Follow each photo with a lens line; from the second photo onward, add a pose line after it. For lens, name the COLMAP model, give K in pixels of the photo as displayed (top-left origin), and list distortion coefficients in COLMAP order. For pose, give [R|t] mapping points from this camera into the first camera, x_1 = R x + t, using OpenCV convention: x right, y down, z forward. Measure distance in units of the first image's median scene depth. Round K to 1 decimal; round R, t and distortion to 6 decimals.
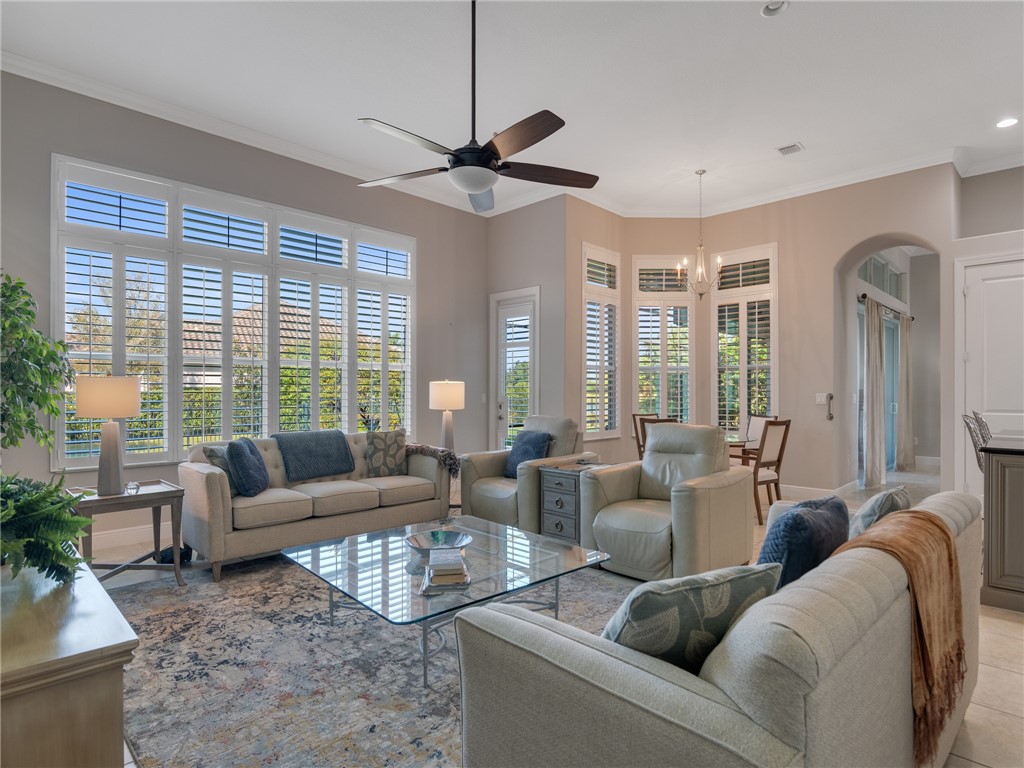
lens RADIAL K [[562.1, 0, 502.9], [0, 562.1, 387.8], [0, 0, 1]] dist [-0.003847, -0.006412]
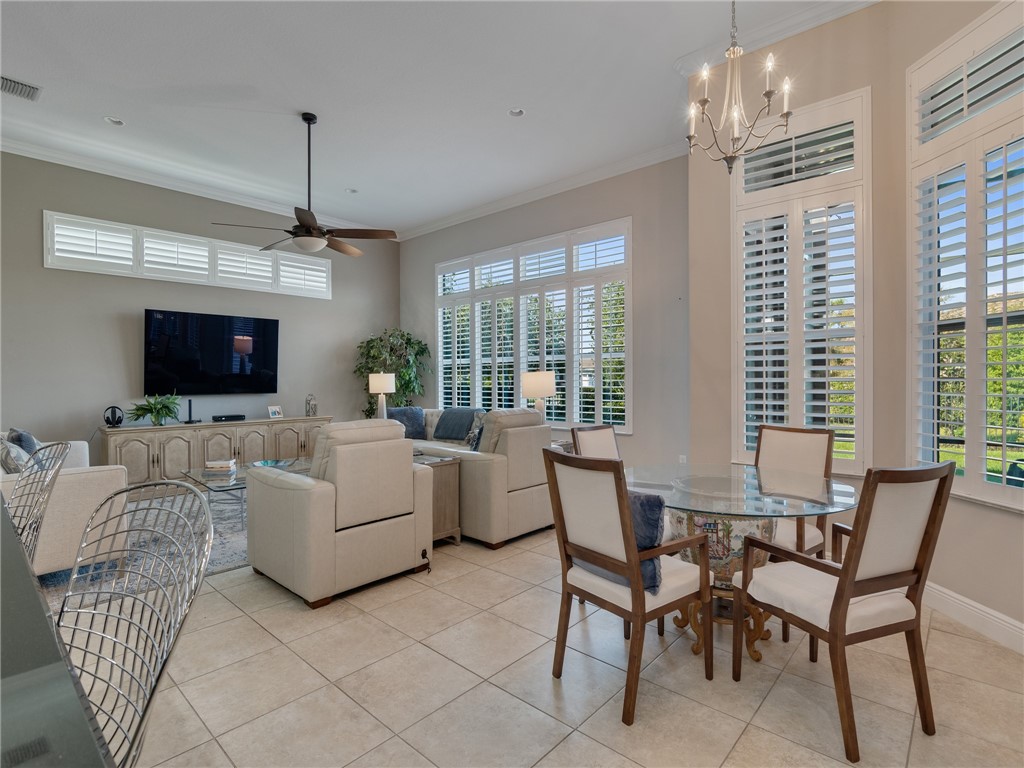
lens RADIAL K [[503.6, 0, 503.6], [0, 503.6, 383.7], [0, 0, 1]] dist [-0.016363, 0.000564]
pose [[0.042536, 0.012573, -0.999016, 0.898745], [0.010399, 0.999861, 0.013027, -0.001697], [0.999041, -0.010943, 0.042399, 0.988602]]
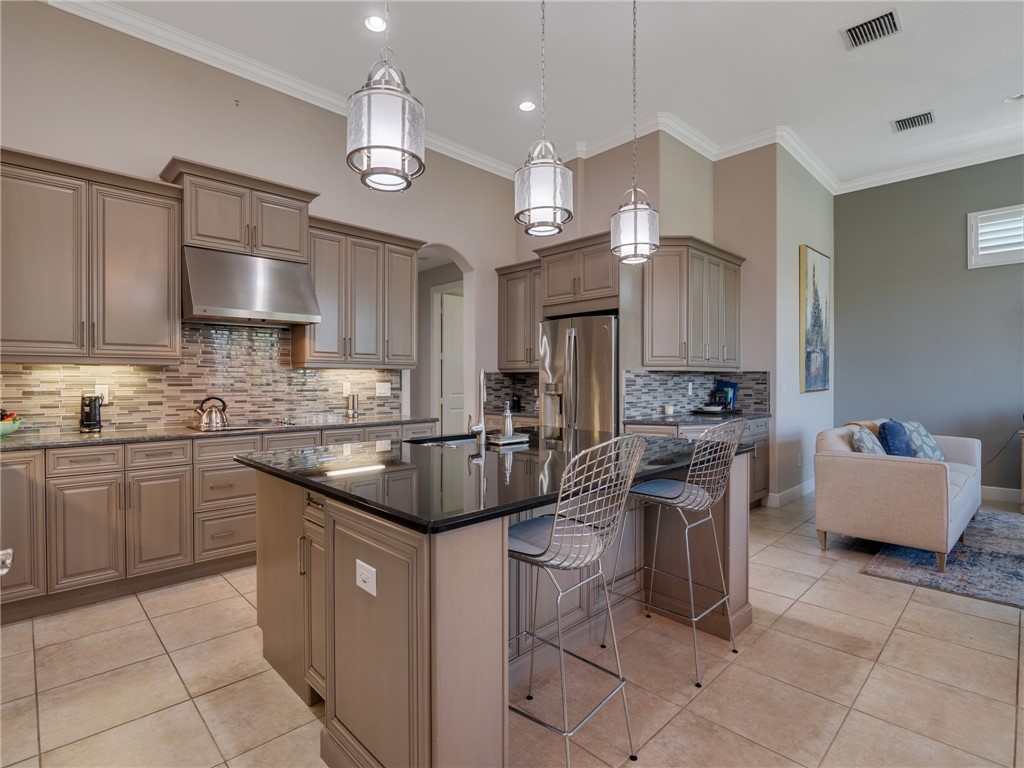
lens RADIAL K [[503.6, 0, 504.1], [0, 503.6, 389.1], [0, 0, 1]] dist [-0.016363, 0.000564]
pose [[-0.999760, 0.000591, 0.021885, 0.796709], [0.000801, 0.999953, 0.009615, 0.007015], [-0.021878, 0.009630, -0.999714, 1.171292]]
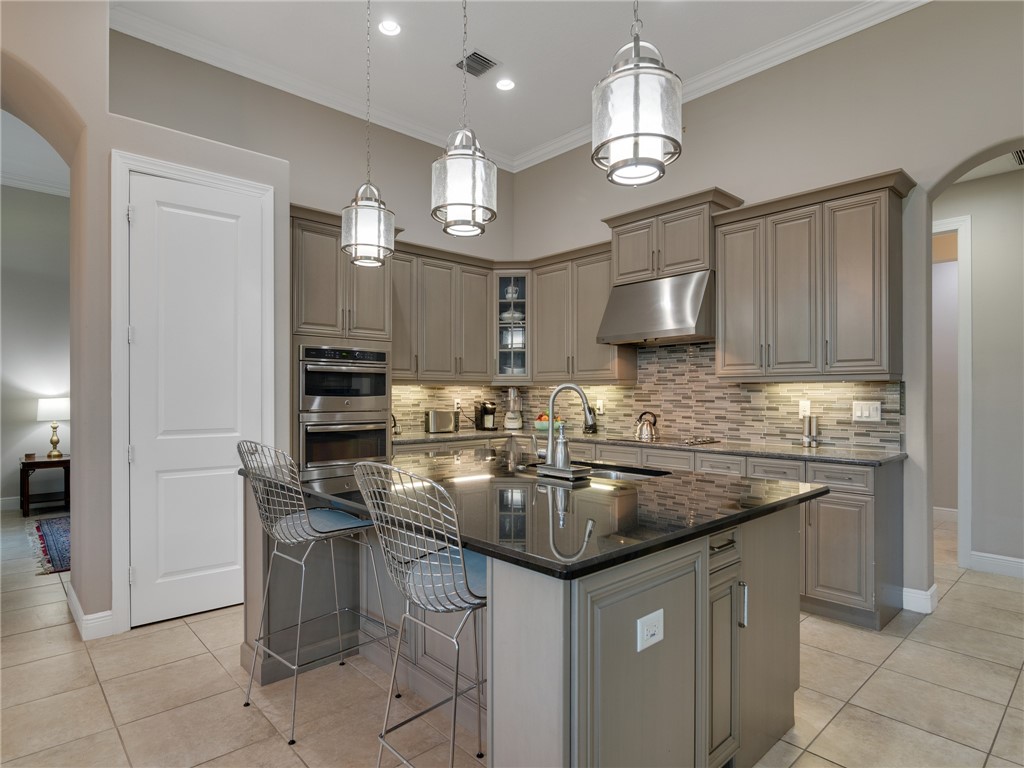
lens RADIAL K [[562.1, 0, 502.6], [0, 562.1, 400.3], [0, 0, 1]] dist [-0.003847, -0.006412]
pose [[0.044667, -0.008386, 0.998967, 0.331776], [-0.009351, 0.999917, 0.008813, 0.001187], [-0.998958, -0.009735, 0.044585, 0.671963]]
